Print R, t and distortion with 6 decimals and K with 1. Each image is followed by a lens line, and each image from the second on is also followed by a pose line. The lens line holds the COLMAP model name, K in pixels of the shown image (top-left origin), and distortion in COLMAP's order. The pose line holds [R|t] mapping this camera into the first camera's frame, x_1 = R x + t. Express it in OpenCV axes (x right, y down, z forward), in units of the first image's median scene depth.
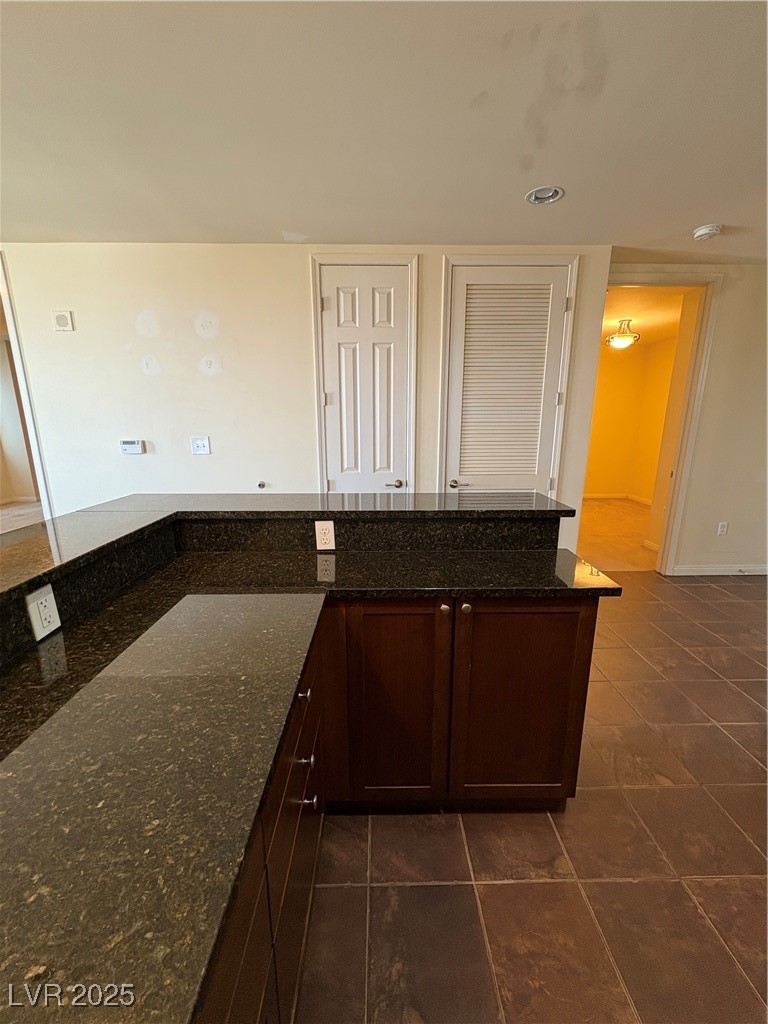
lens RADIAL K [[410.4, 0, 384.0], [0, 410.4, 512.0], [0, 0, 1]] dist [0.001123, 0.000267]
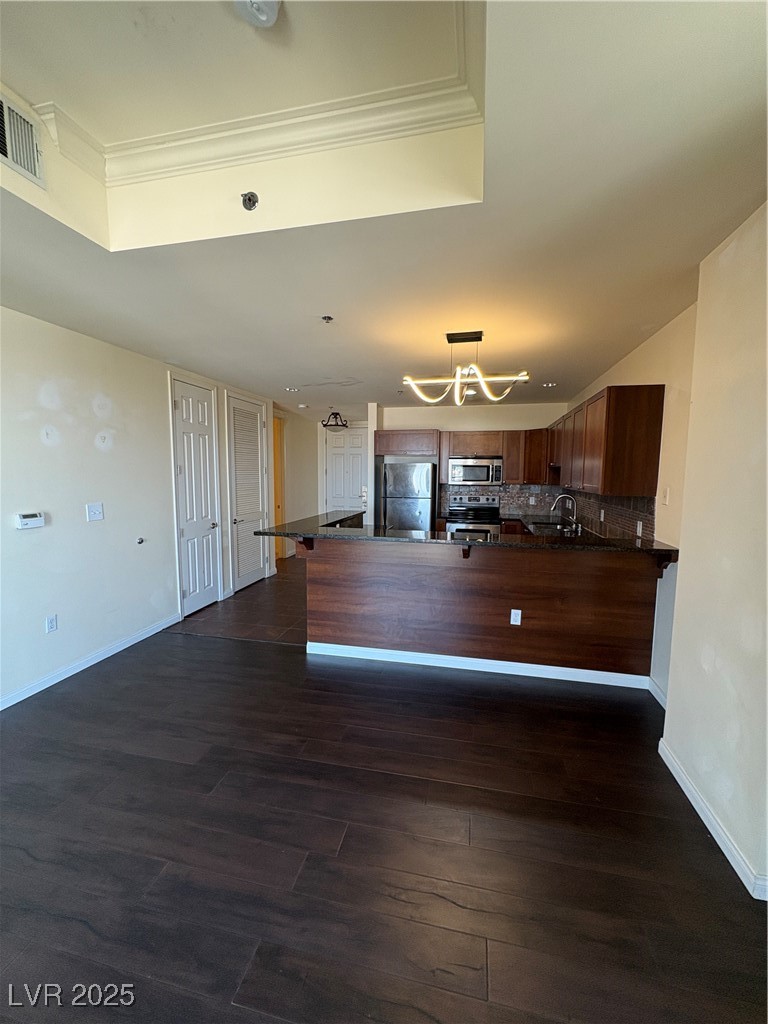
lens RADIAL K [[410.4, 0, 384.0], [0, 410.4, 512.0], [0, 0, 1]] dist [0.001123, 0.000267]
pose [[0.235999, -0.092793, 0.967313, -1.340645], [0.211990, 0.976371, 0.041942, -0.051652], [-0.948348, 0.195163, 0.250093, 0.035511]]
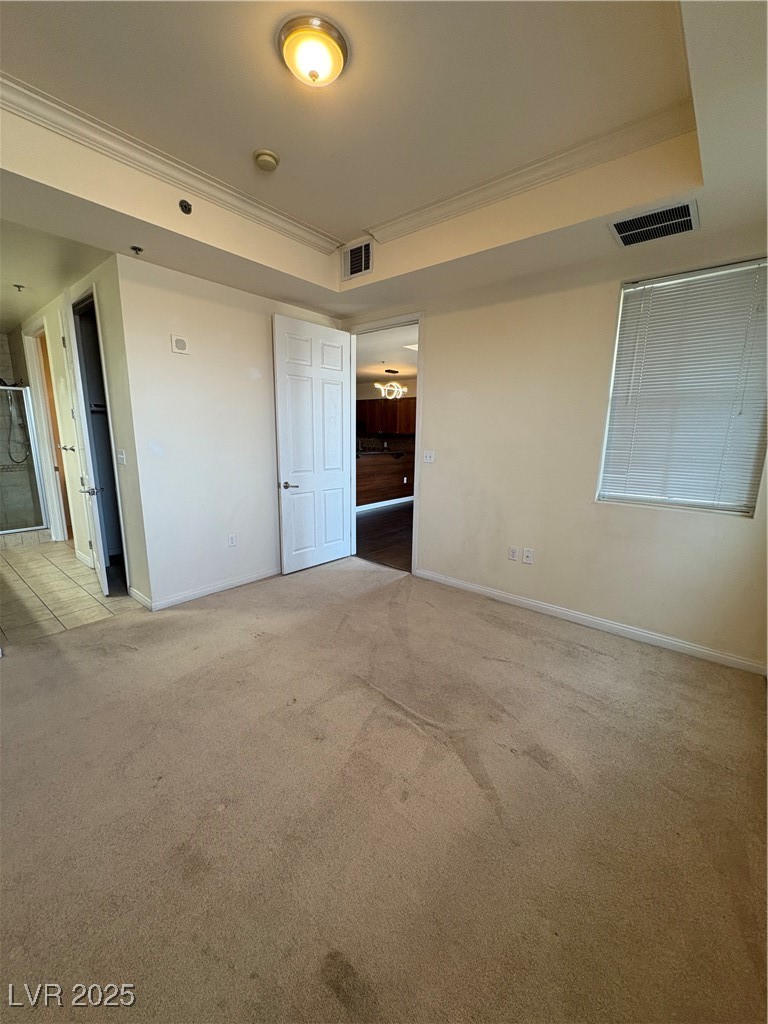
lens RADIAL K [[410.4, 0, 384.0], [0, 410.4, 512.0], [0, 0, 1]] dist [0.001123, 0.000267]
pose [[-0.756733, -0.133670, 0.639912, -1.995928], [0.135086, 0.925771, 0.353130, -0.486028], [-0.639615, 0.353668, -0.682504, 2.114808]]
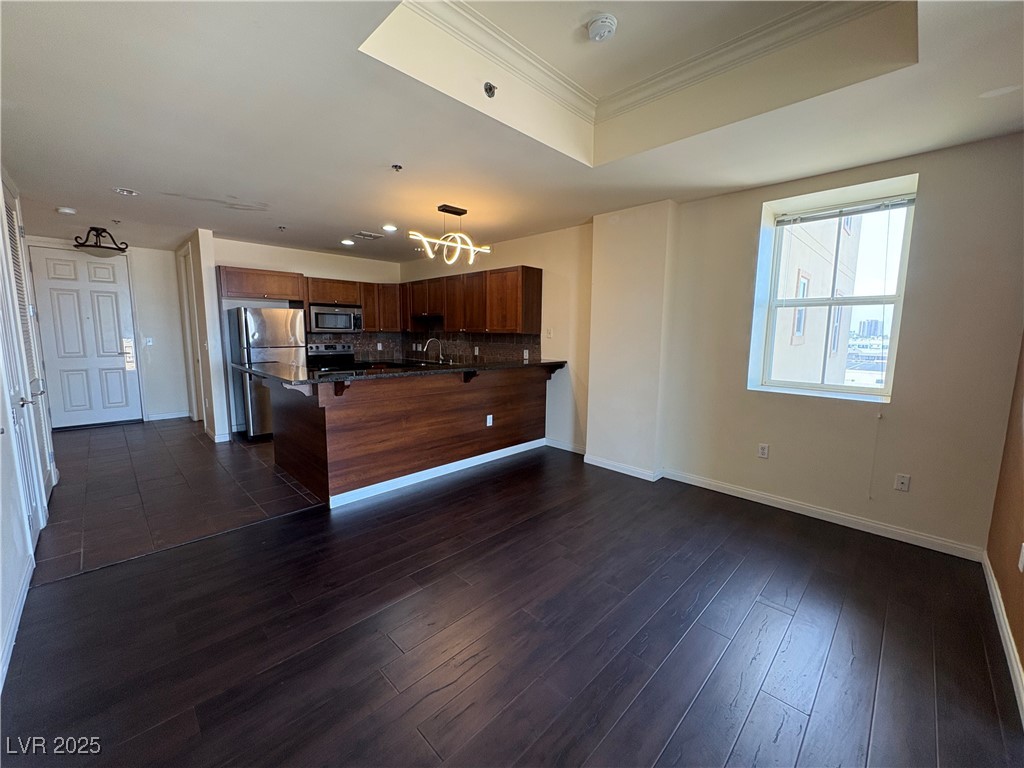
lens RADIAL K [[410.4, 0, 512.0], [0, 410.4, 384.0], [0, 0, 1]] dist [0.001123, 0.000267]
pose [[-0.698016, -0.099106, 0.709191, -1.375500], [0.151721, 0.947423, 0.281728, -0.206974], [-0.699825, 0.304249, -0.646280, 0.891438]]
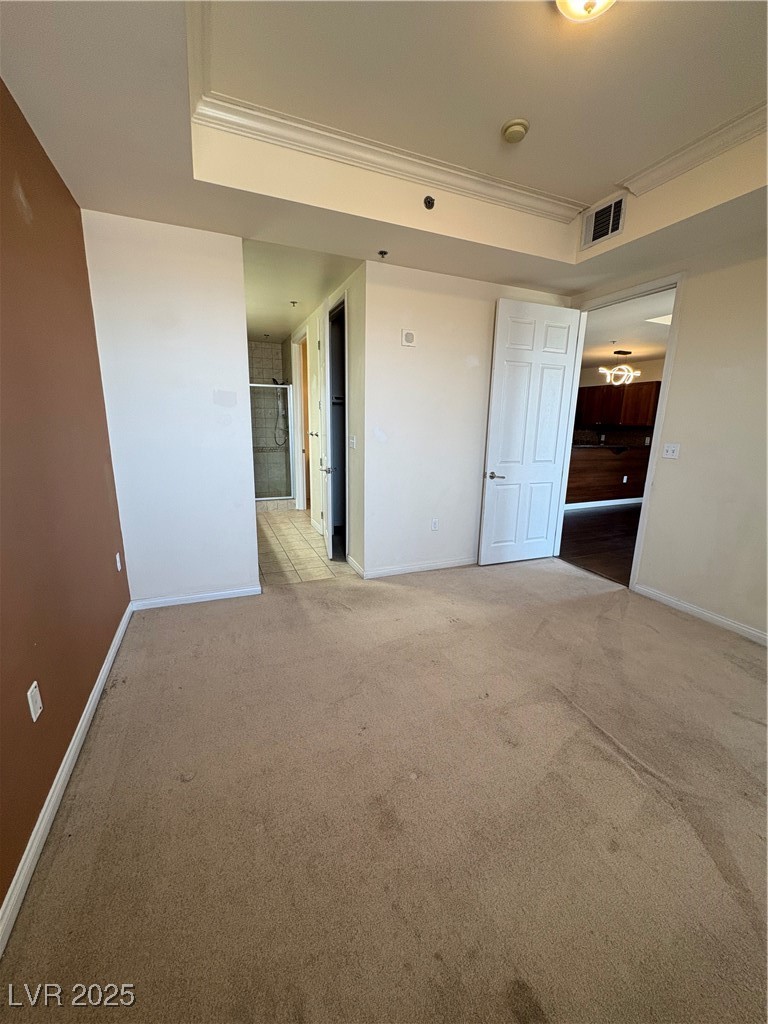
lens RADIAL K [[410.4, 0, 384.0], [0, 410.4, 512.0], [0, 0, 1]] dist [0.001123, 0.000267]
pose [[-0.375739, -0.206426, 0.903443, -1.970623], [0.192372, 0.936267, 0.293934, -0.480737], [-0.906539, 0.284240, -0.312081, 2.125936]]
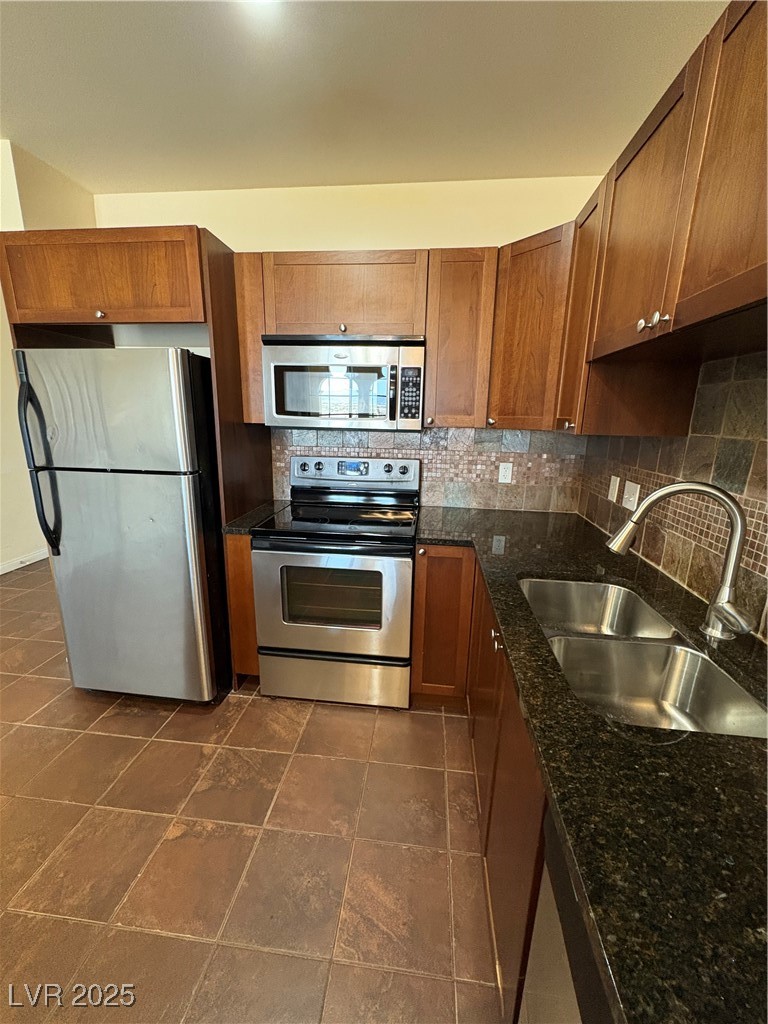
lens RADIAL K [[410.4, 0, 384.0], [0, 410.4, 512.0], [0, 0, 1]] dist [0.001123, 0.000267]
pose [[0.126089, -0.230677, 0.964826, 0.055151], [0.205164, 0.957625, 0.202144, 0.005593], [-0.970572, 0.172459, 0.168073, -0.061947]]
